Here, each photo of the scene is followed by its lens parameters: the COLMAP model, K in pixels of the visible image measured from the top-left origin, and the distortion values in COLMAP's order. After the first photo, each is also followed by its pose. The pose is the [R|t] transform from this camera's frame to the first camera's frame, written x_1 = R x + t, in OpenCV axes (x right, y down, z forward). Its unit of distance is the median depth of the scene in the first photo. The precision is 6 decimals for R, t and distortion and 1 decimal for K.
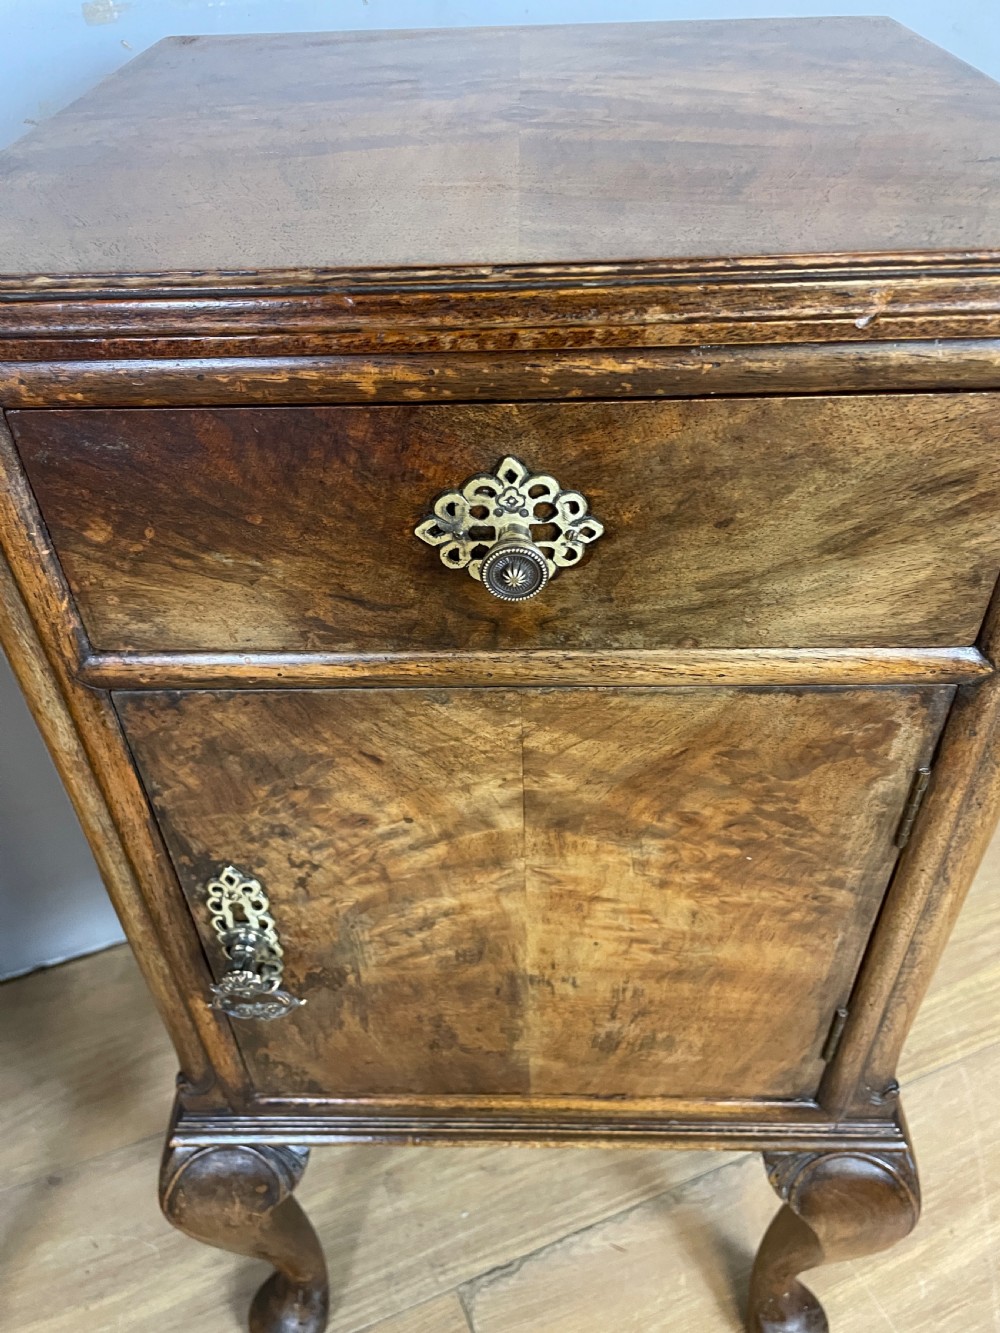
lens RADIAL K [[1012.3, 0, 493.8], [0, 1012.3, 664.4], [0, 0, 1]] dist [0.097512, -0.128485]
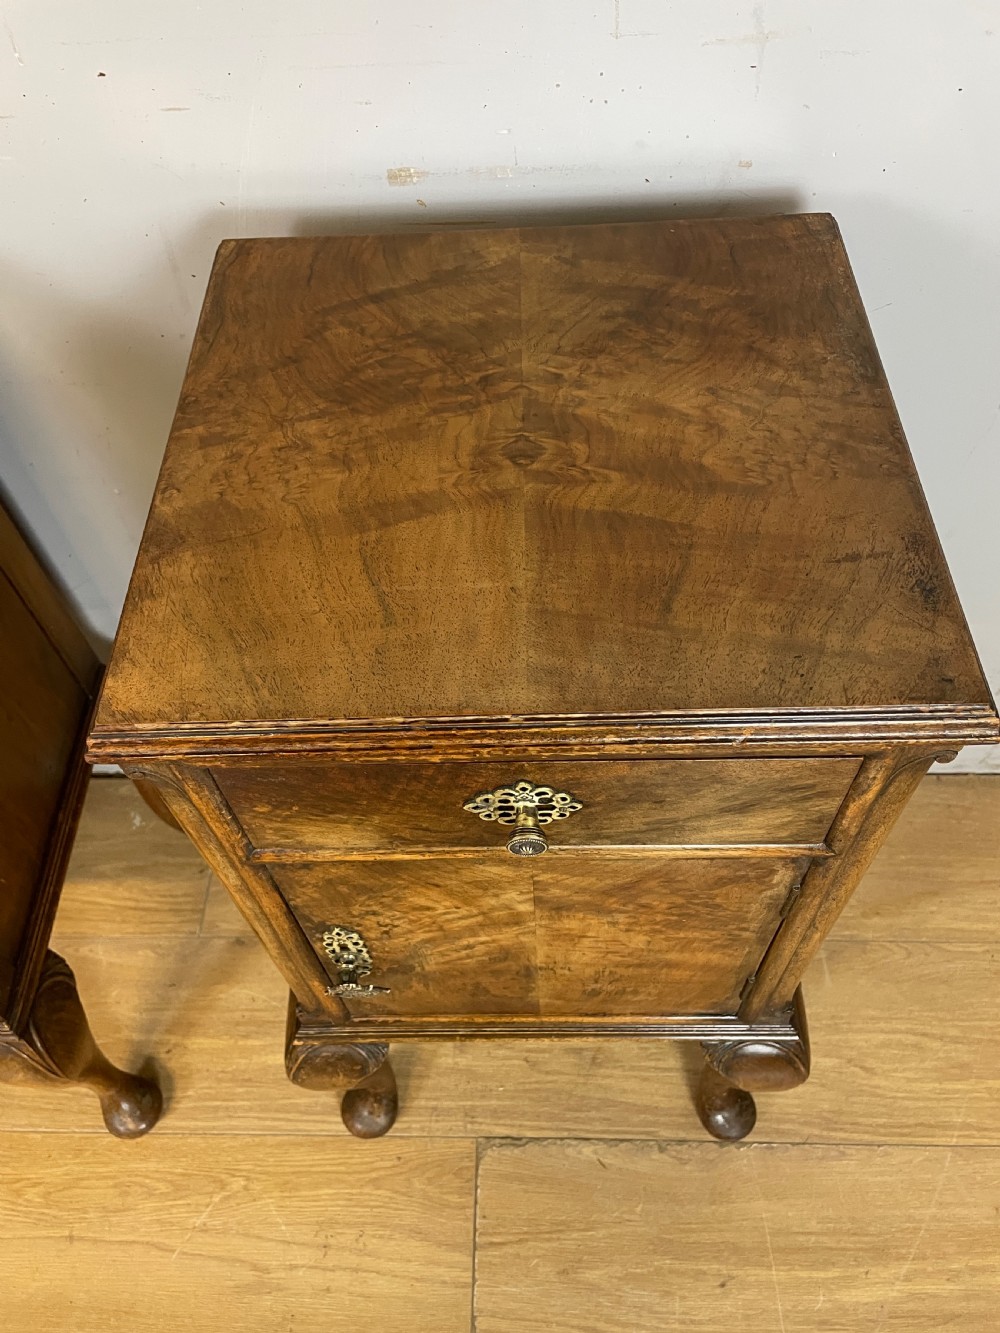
lens RADIAL K [[1012.3, 0, 494.1], [0, 1012.3, 665.5], [0, 0, 1]] dist [0.097512, -0.128485]
pose [[0.999689, -0.023927, -0.007091, -0.010664], [0.024948, 0.965085, 0.260746, -0.596089], [0.000604, -0.260842, 0.965381, -0.367811]]
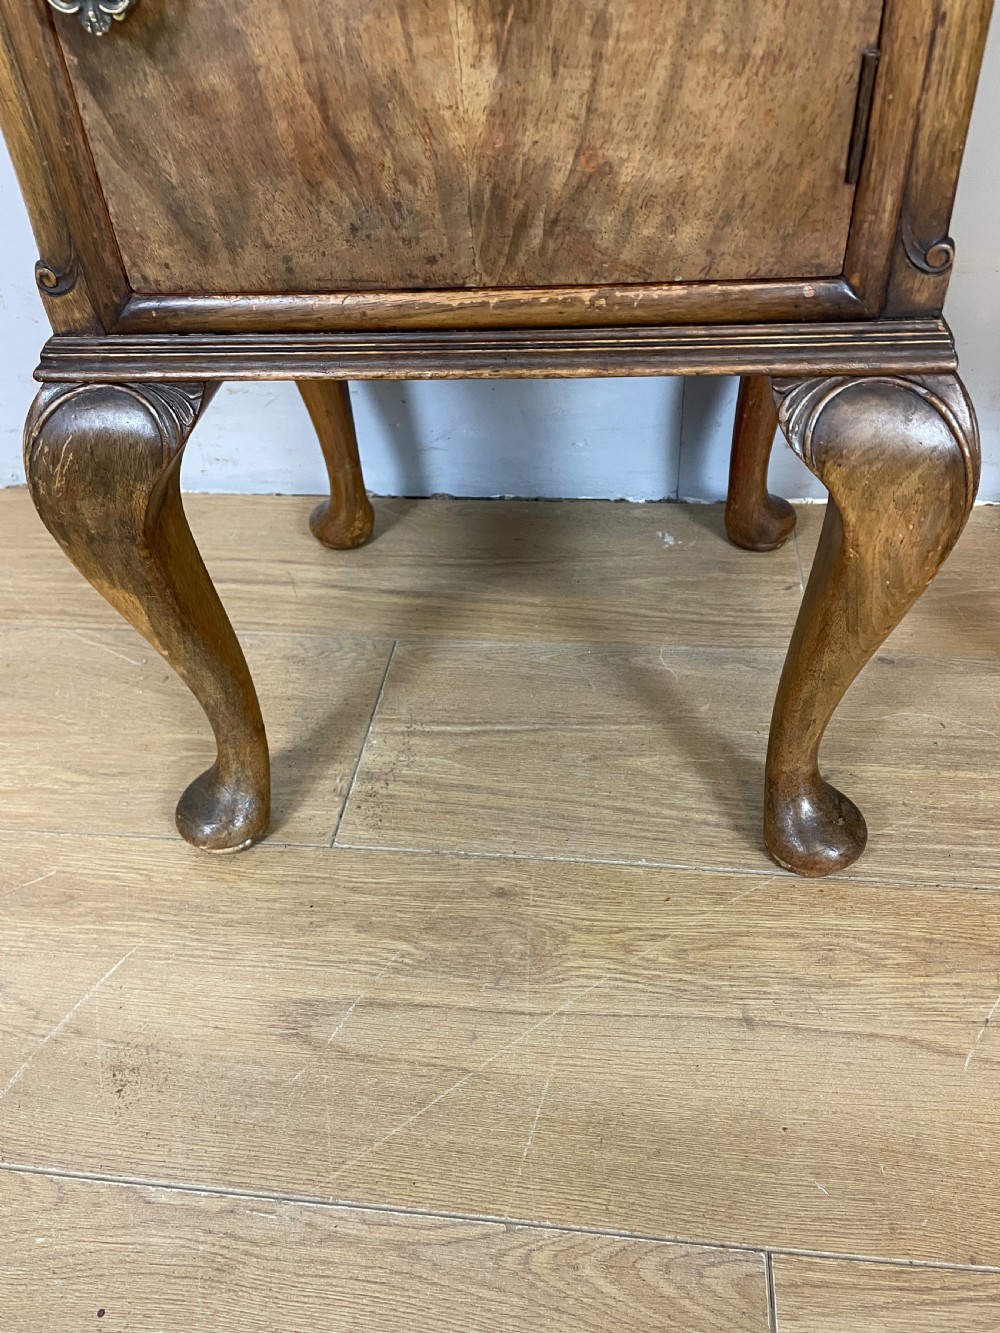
lens RADIAL K [[1012.3, 0, 496.3], [0, 1012.3, 656.5], [0, 0, 1]] dist [0.097512, -0.128485]
pose [[0.996317, 0.030368, -0.080184, -1.378940], [-0.029408, 0.999481, 0.013123, 0.950209], [0.080541, -0.010717, 0.996694, 0.355034]]
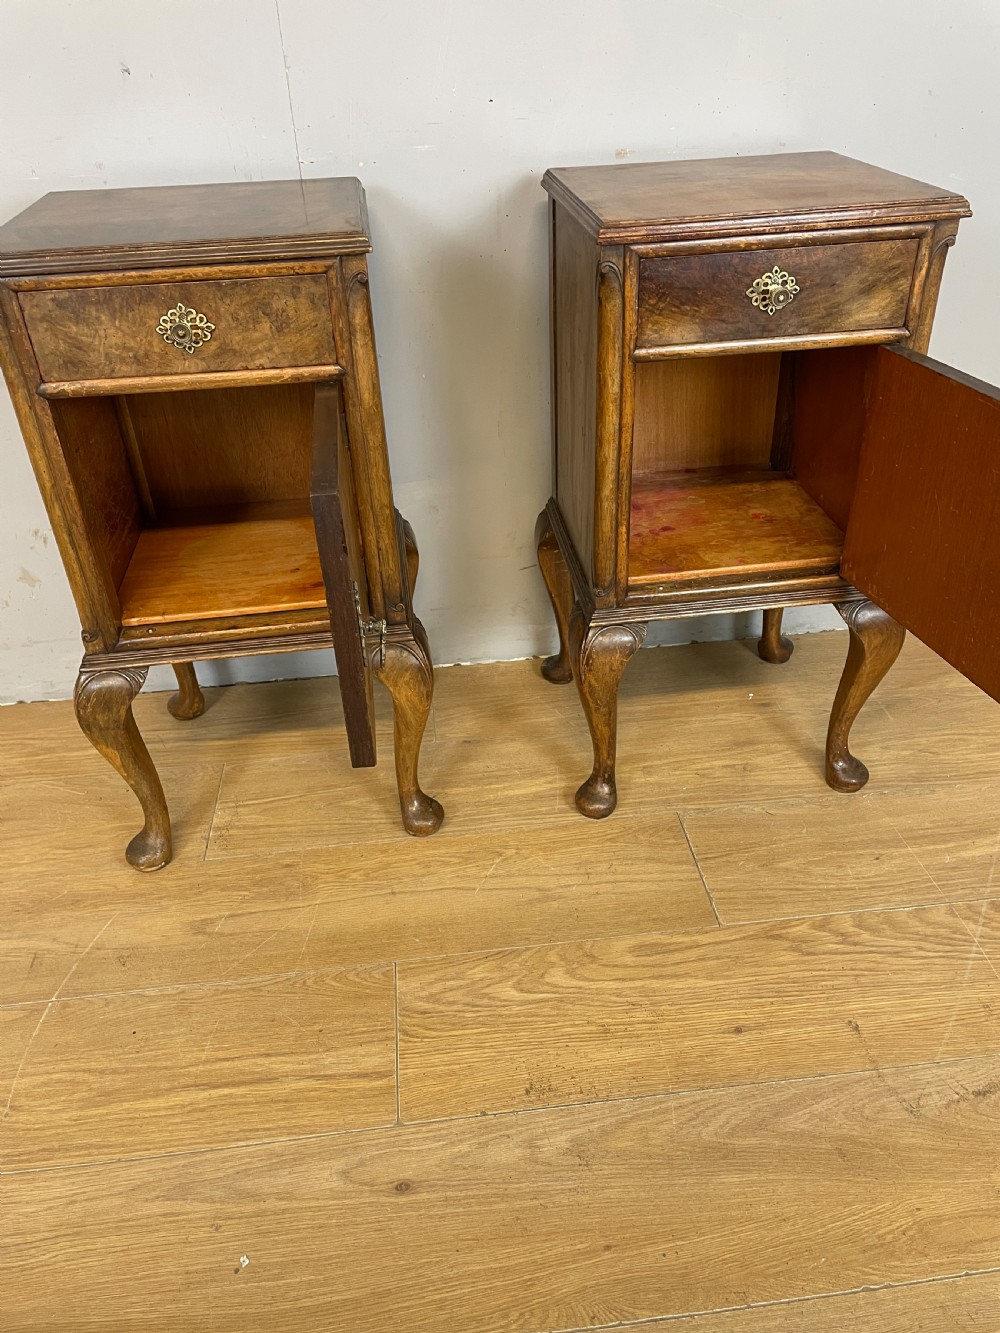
lens RADIAL K [[1012.3, 0, 509.2], [0, 1012.3, 654.4], [0, 0, 1]] dist [0.097512, -0.128485]
pose [[0.988821, -0.085603, 0.122090, -1.098921], [0.099591, 0.988535, -0.113491, 1.092721], [-0.110975, 0.124381, 0.986009, -1.707568]]
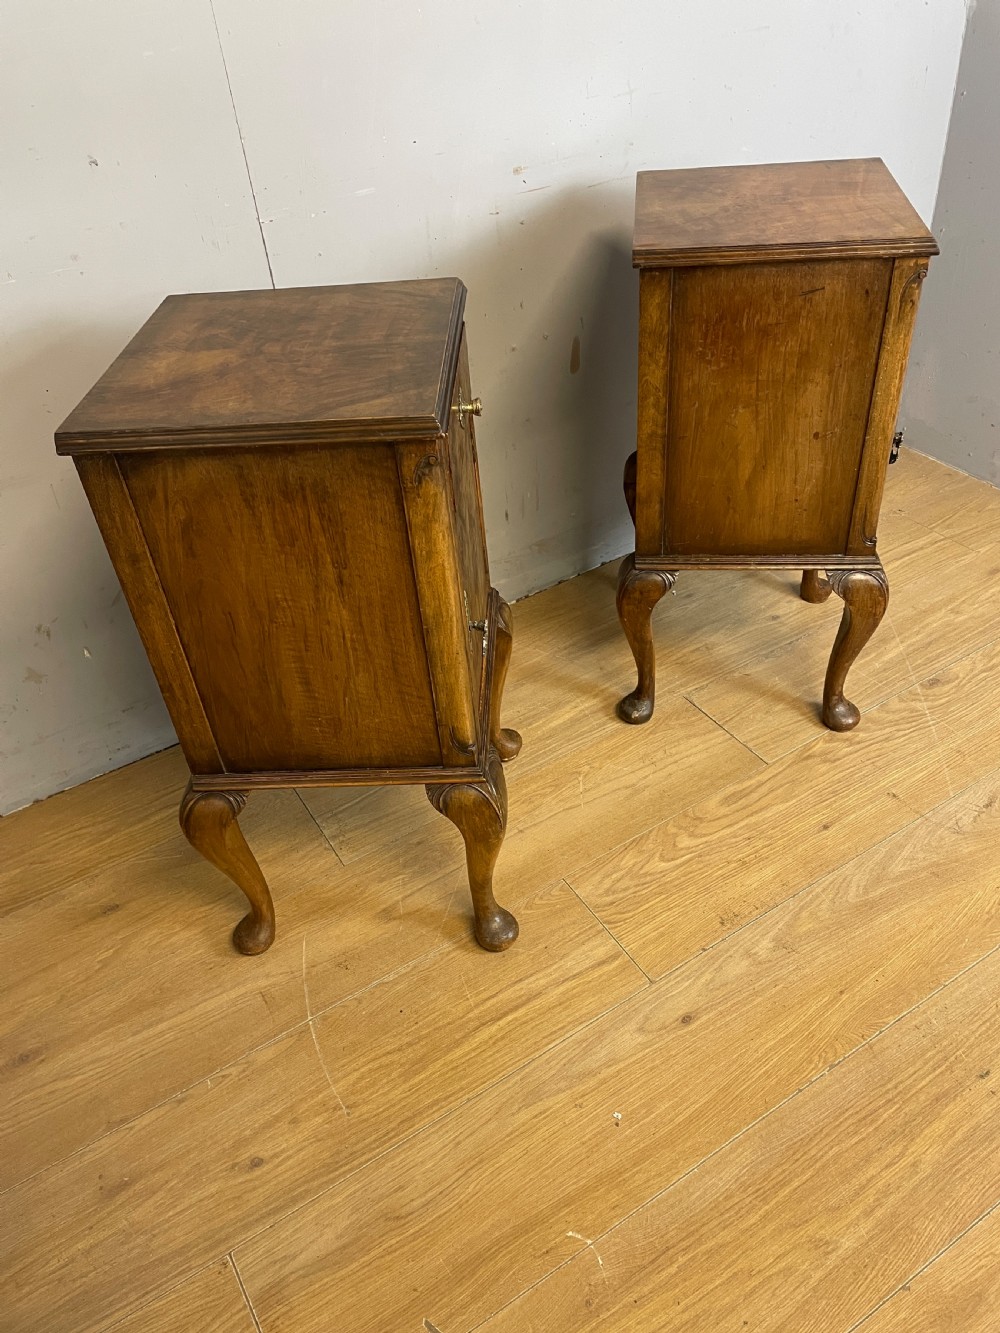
lens RADIAL K [[1012.3, 0, 510.0], [0, 1012.3, 654.9], [0, 0, 1]] dist [0.097512, -0.128485]
pose [[0.825299, -0.372879, 0.424080, -2.604085], [0.395639, 0.917664, 0.036920, 0.653689], [-0.402929, 0.137312, 0.904872, -1.921833]]
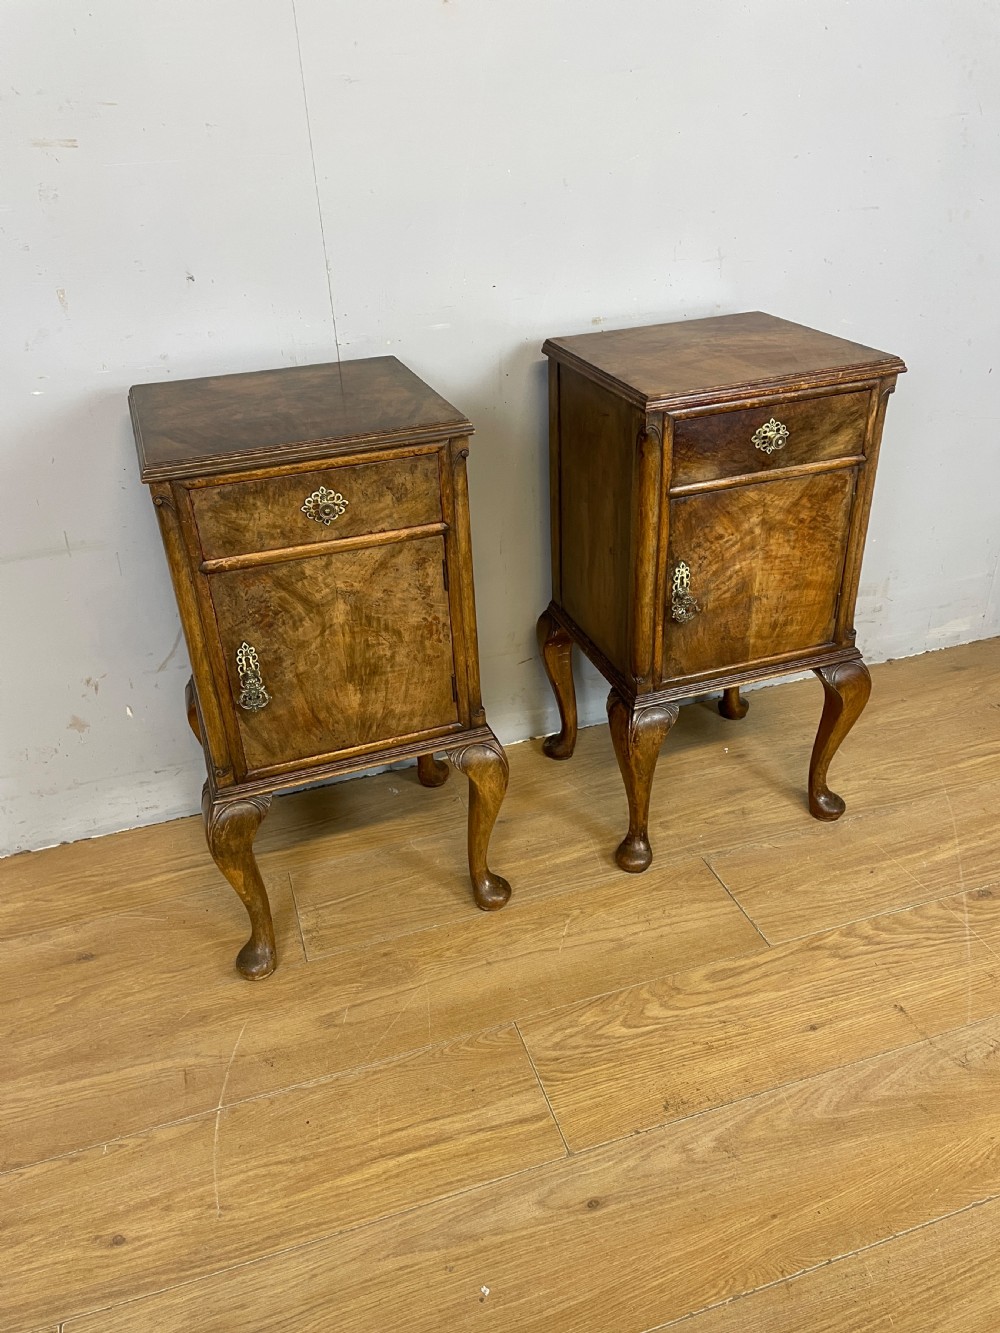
lens RADIAL K [[1012.3, 0, 497.4], [0, 1012.3, 657.4], [0, 0, 1]] dist [0.097512, -0.128485]
pose [[0.937710, -0.182708, 0.295494, -2.031526], [0.233541, 0.961204, -0.146784, 0.917094], [-0.257212, 0.206651, 0.944001, -2.112754]]
